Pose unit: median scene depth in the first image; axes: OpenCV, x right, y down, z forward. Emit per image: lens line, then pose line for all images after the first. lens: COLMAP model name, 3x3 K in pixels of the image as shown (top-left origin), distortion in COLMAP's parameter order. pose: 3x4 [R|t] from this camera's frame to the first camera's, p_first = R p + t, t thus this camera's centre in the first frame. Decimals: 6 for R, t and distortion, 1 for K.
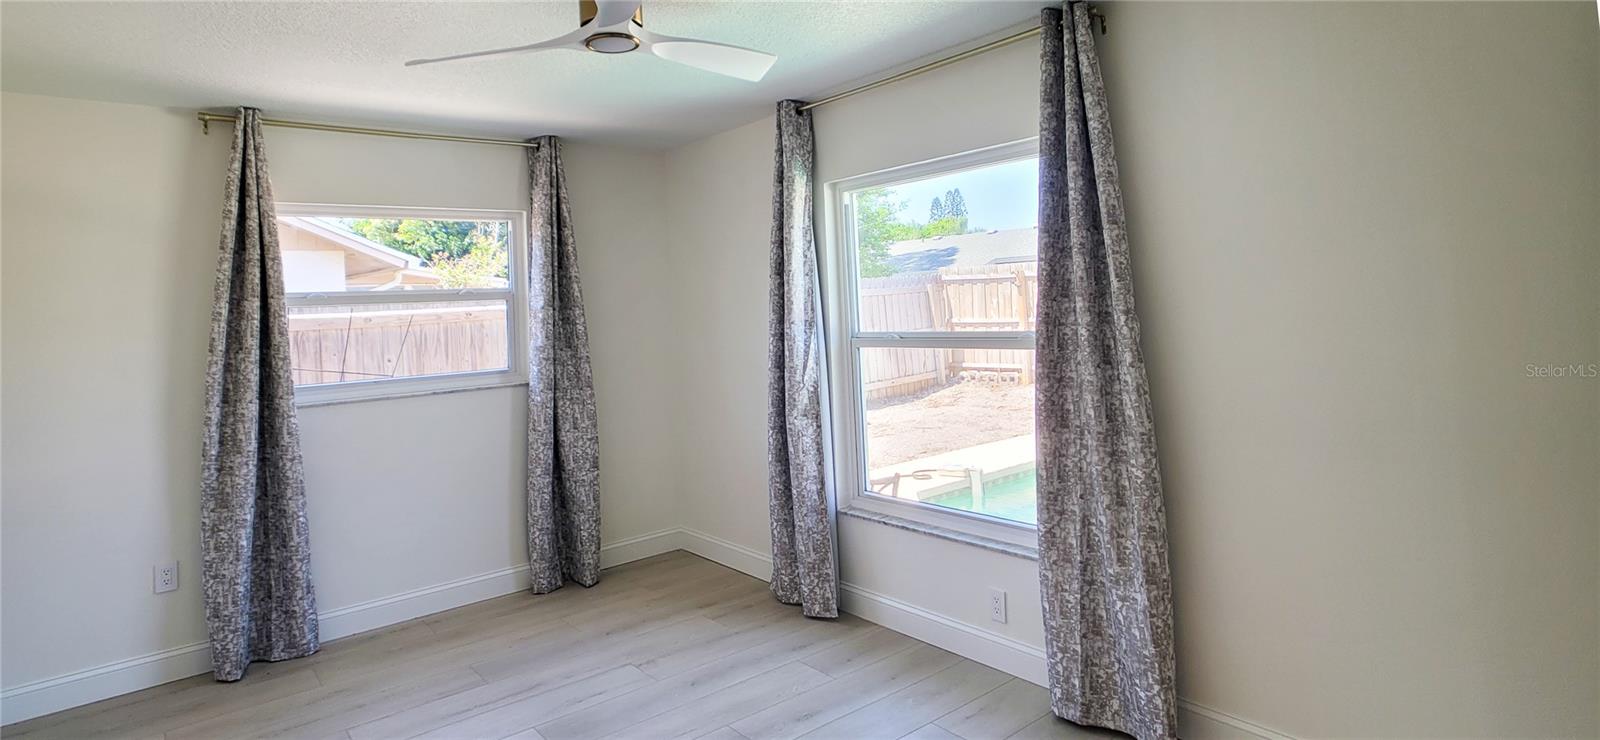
lens RADIAL K [[819.8, 0, 793.9], [0, 819.8, 272.9], [0, 0, 1]] dist [-0.002769, 0.000364]
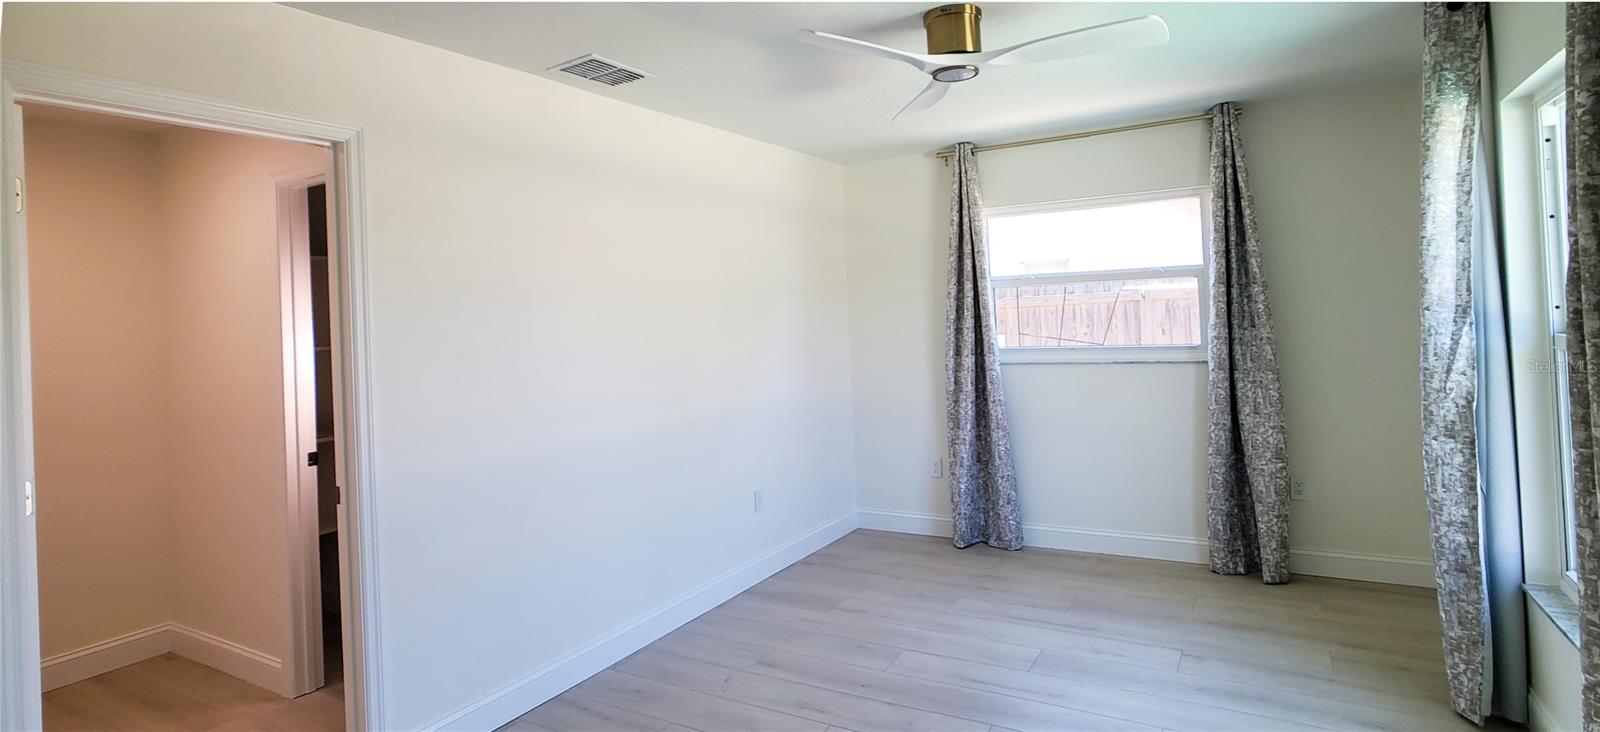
lens RADIAL K [[818.7, 0, 800.0], [0, 818.7, 303.2], [0, 0, 1]] dist [0.002976, 0.001261]
pose [[0.360276, 0.018758, -0.932657, 0.478089], [0.061572, 0.997139, 0.043839, -0.009904], [0.930811, -0.073220, 0.358091, 0.218979]]
